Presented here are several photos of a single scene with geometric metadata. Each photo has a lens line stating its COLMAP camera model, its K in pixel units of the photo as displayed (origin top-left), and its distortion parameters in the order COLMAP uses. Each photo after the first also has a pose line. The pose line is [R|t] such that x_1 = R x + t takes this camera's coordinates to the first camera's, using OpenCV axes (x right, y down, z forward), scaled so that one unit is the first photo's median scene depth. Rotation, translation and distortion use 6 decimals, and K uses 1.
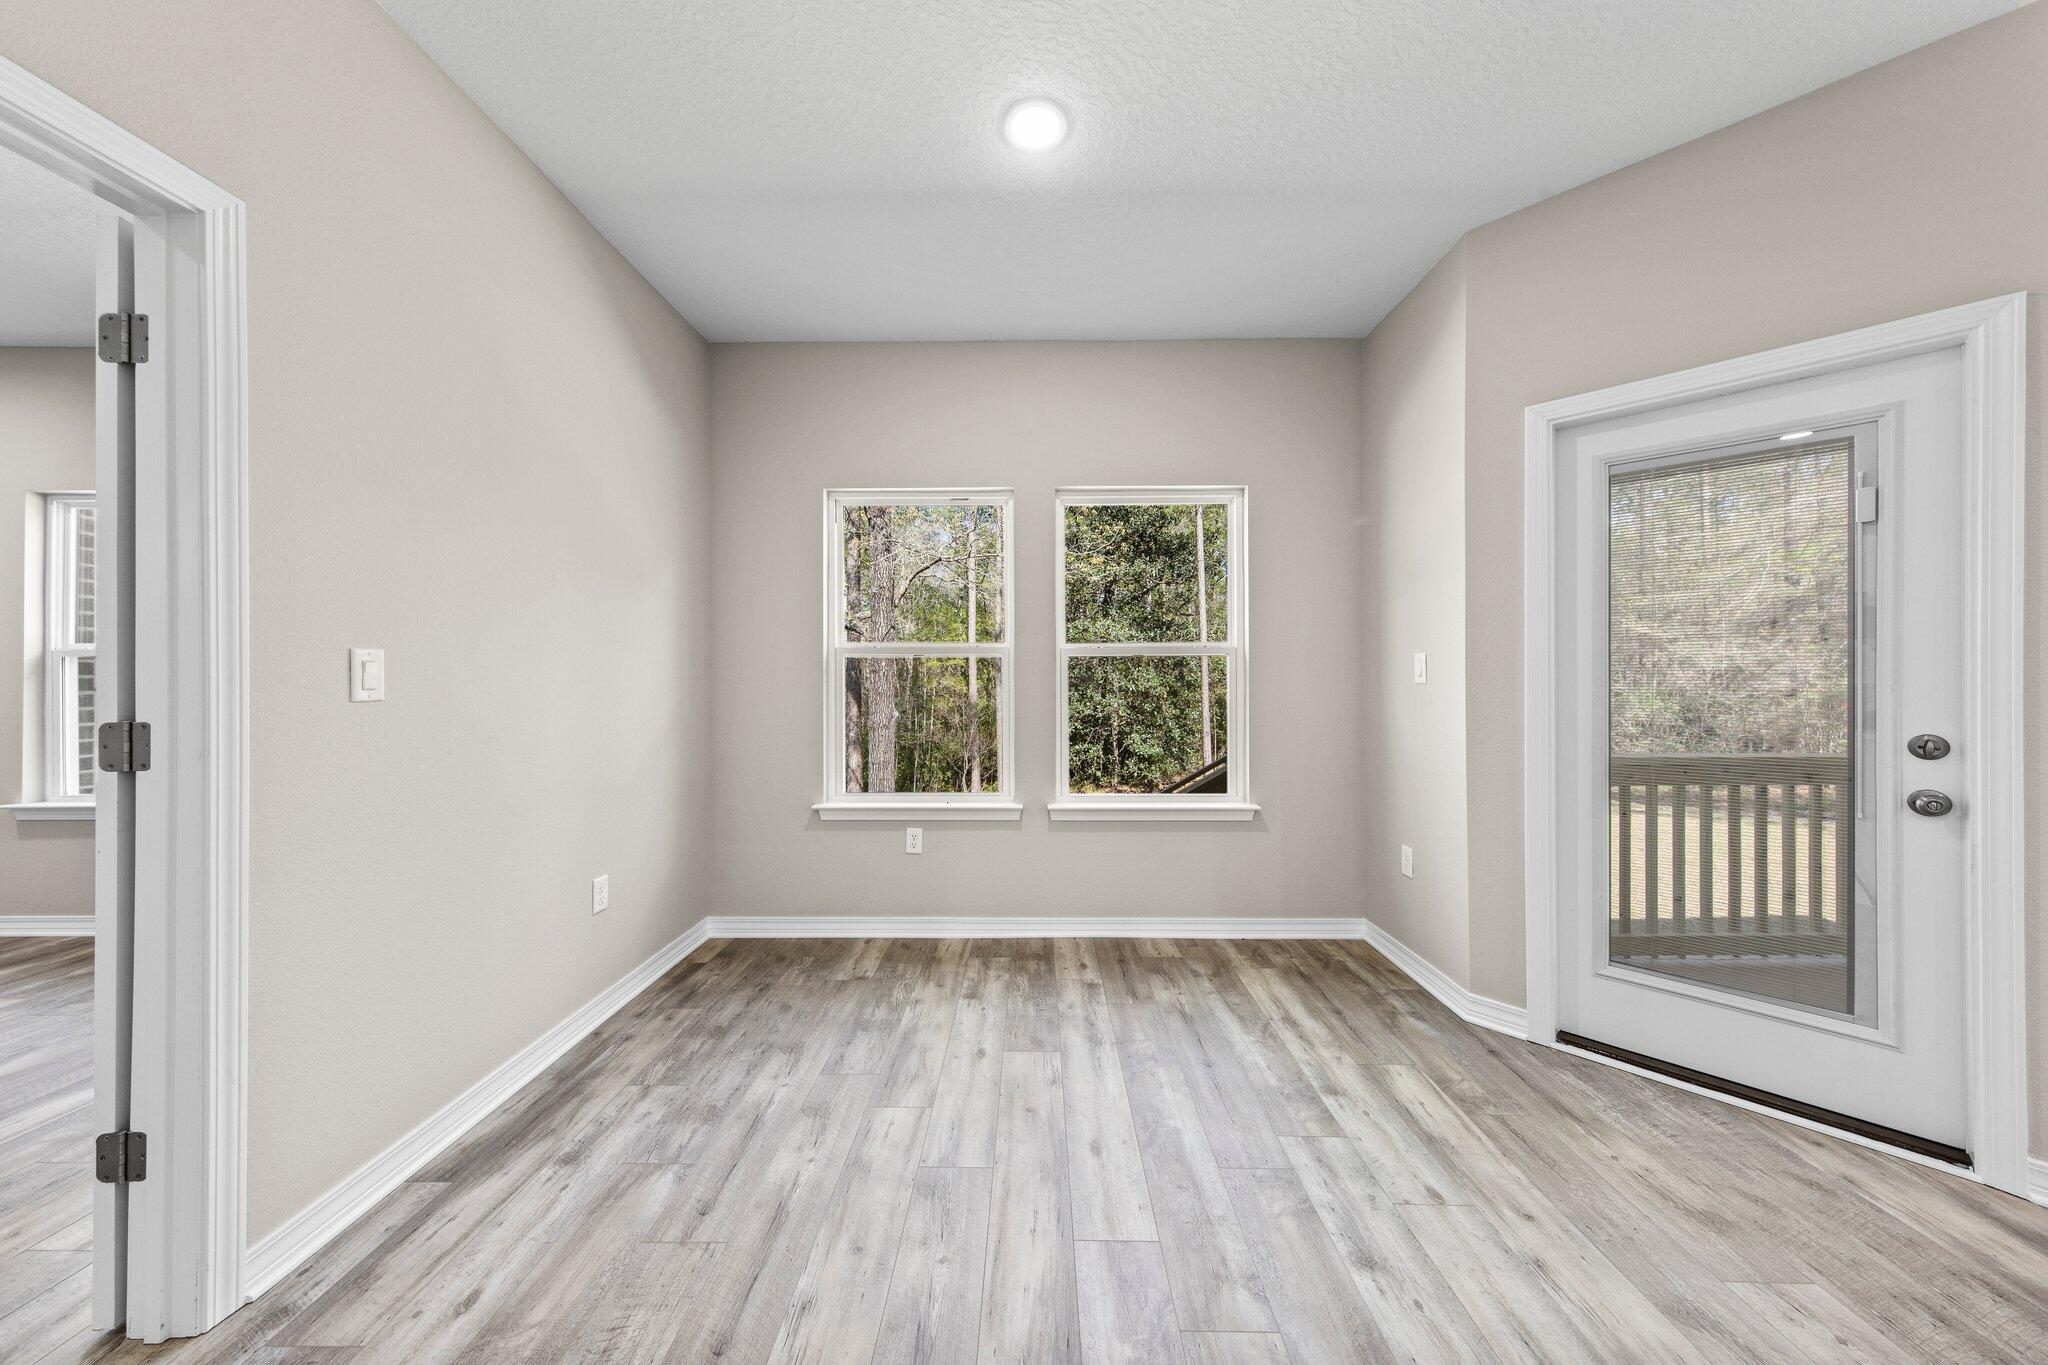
lens RADIAL K [[681.8, 0, 1020.7], [0, 681.8, 677.9], [0, 0, 1]] dist [0.000031, 0.000004]
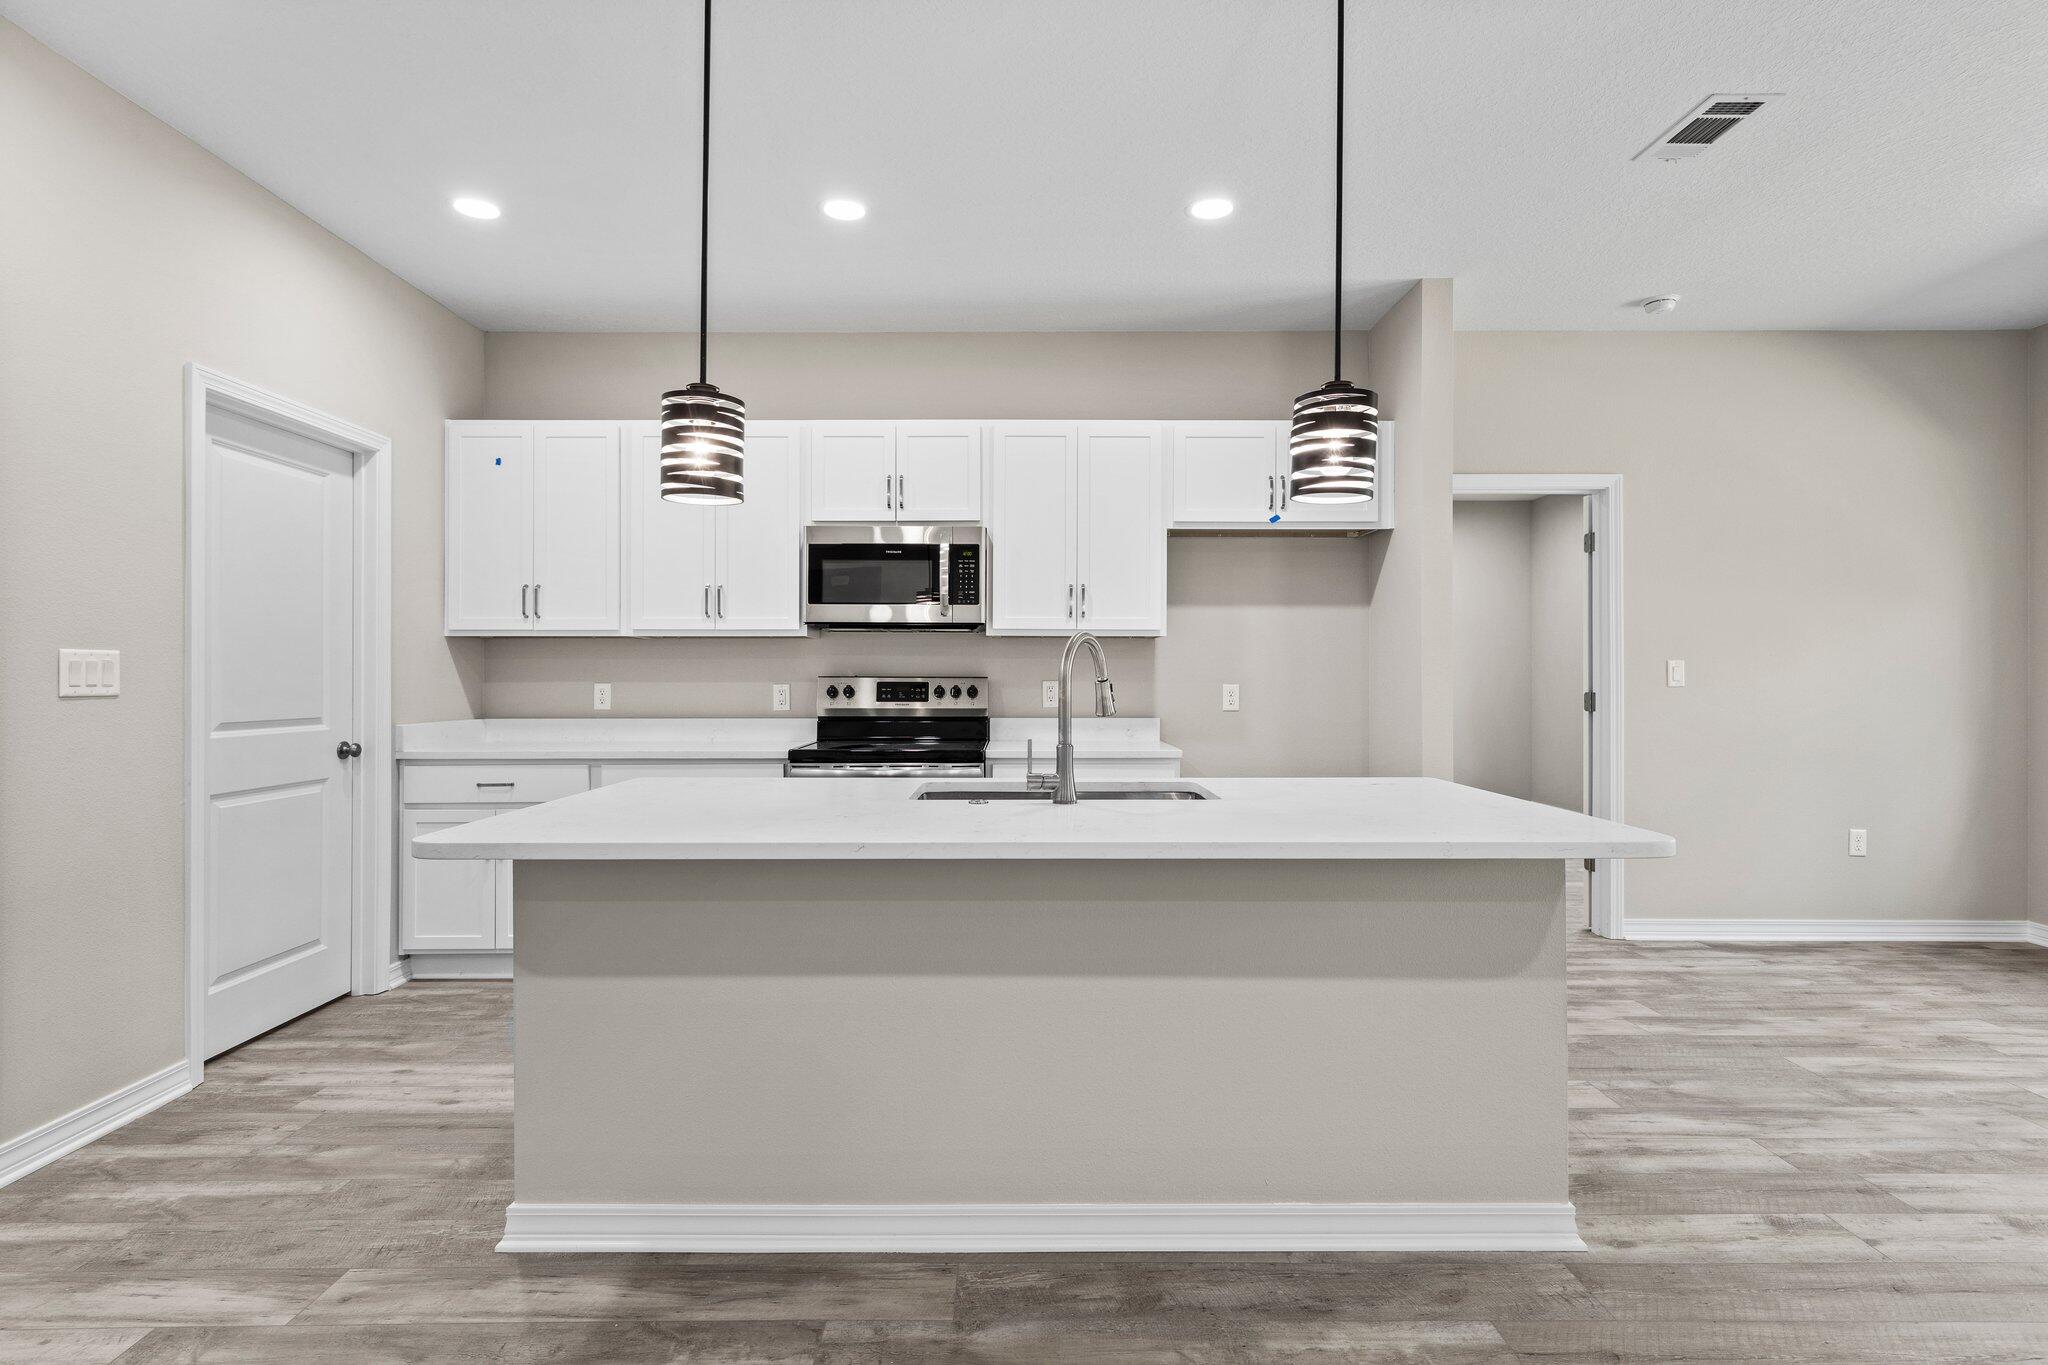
lens RADIAL K [[1016.2, 0, 1025.2], [0, 1016.2, 672.4], [0, 0, 1]] dist [0.003918, 0.001827]
pose [[0.026198, -0.004131, -0.999648, 1.470426], [0.000013, 0.999991, -0.004133, 0.002621], [0.999657, 0.000095, 0.026198, -0.731803]]
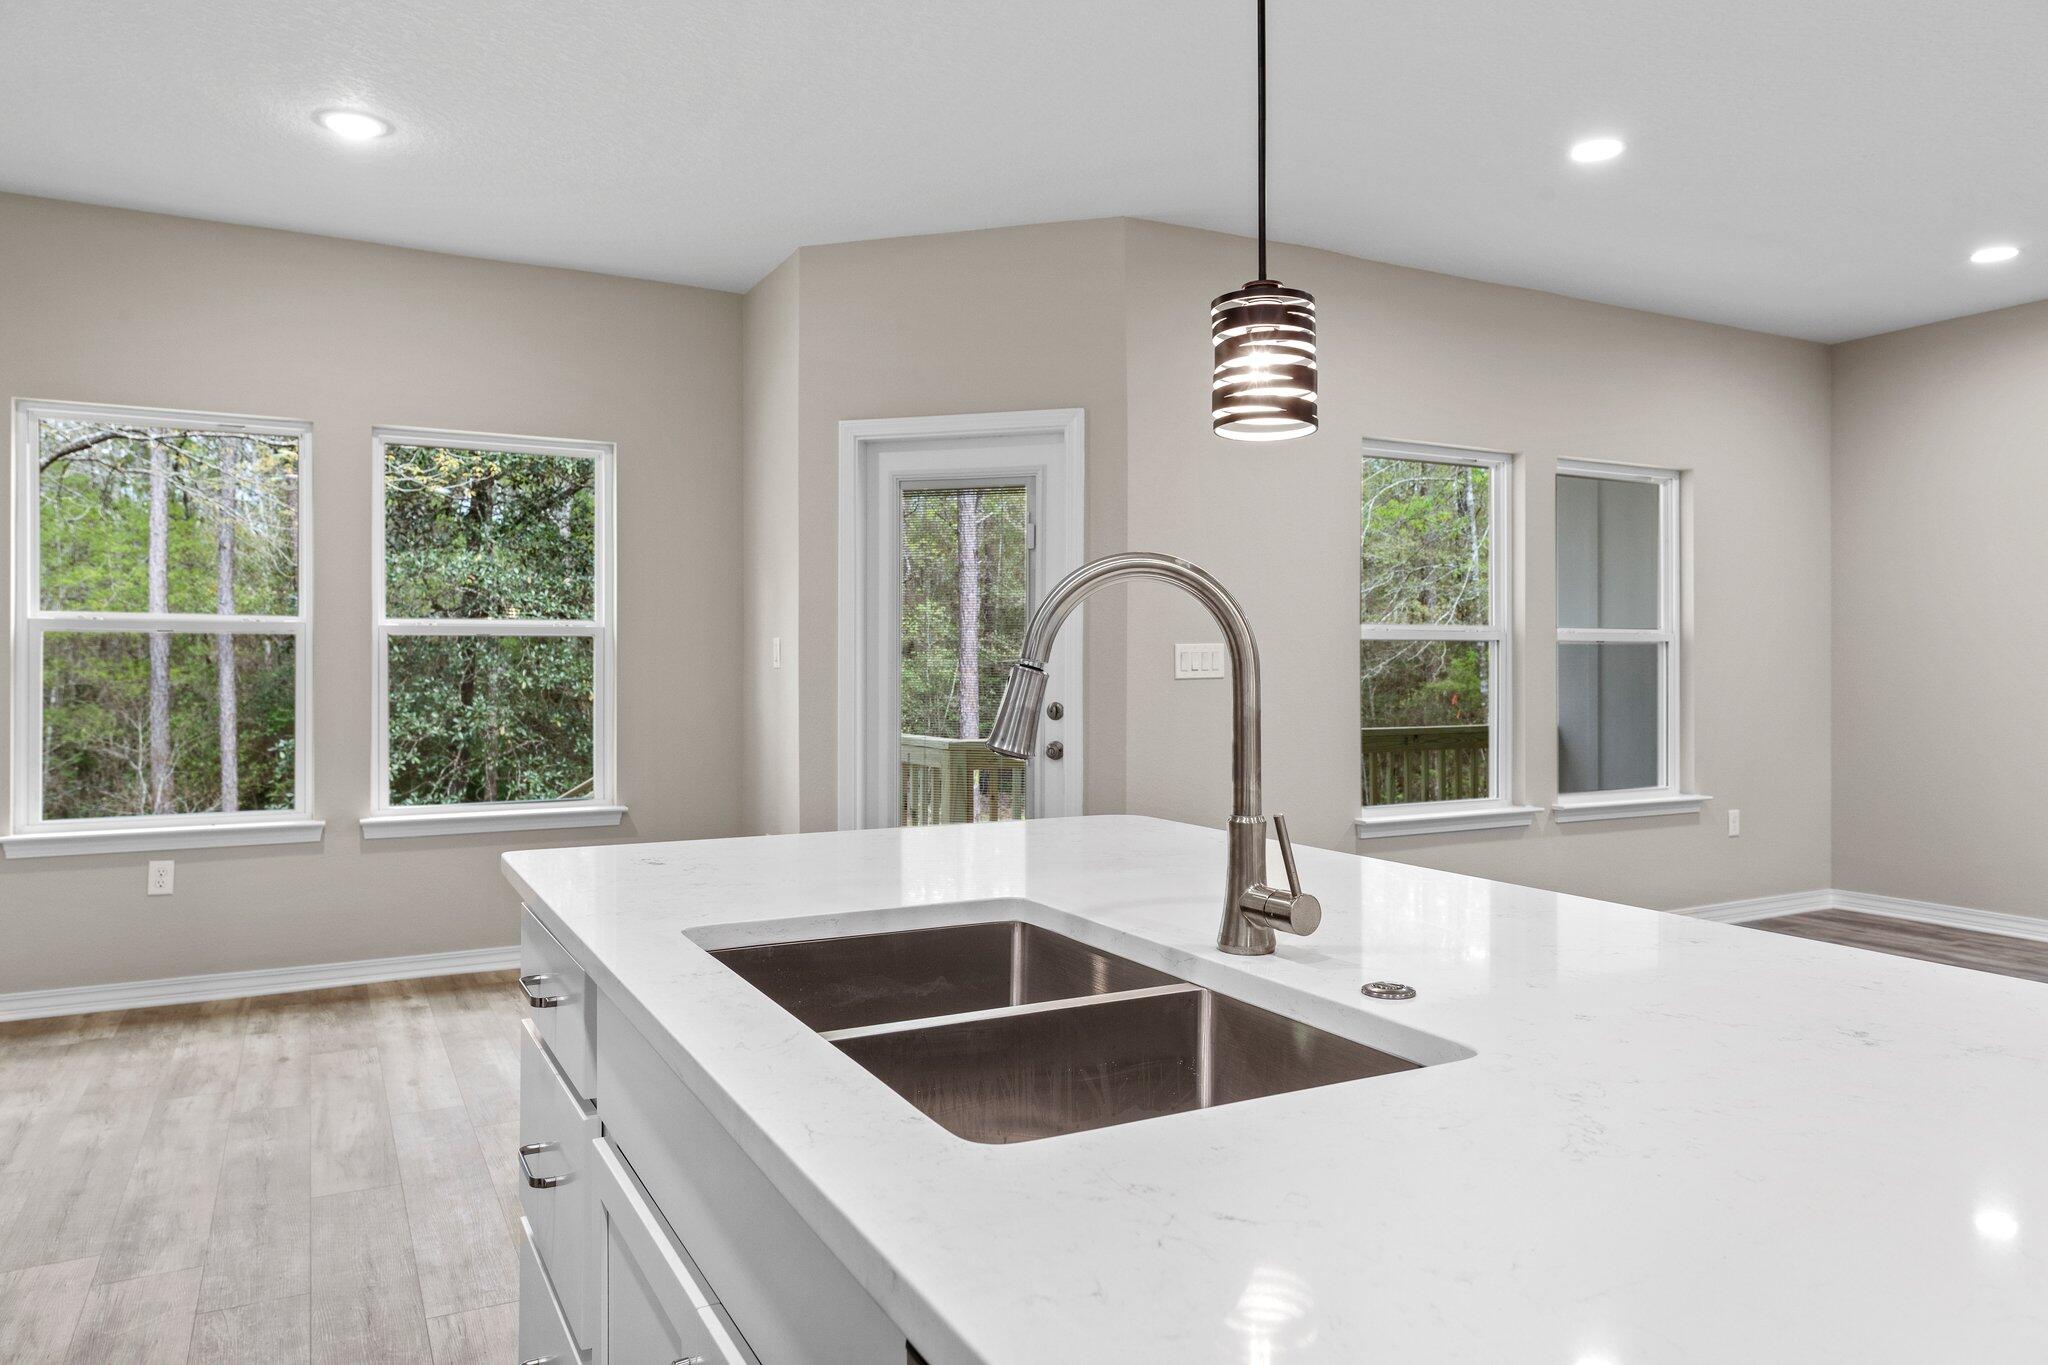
lens RADIAL K [[1368.1, 0, 1044.5], [0, 1368.1, 657.3], [0, 0, 1]] dist [0.008001, -0.000971]
pose [[0.870745, 0.003111, 0.491726, -0.079932], [-0.000415, 0.999984, -0.005593, 0.004018], [-0.491735, 0.004667, 0.870732, -1.226744]]
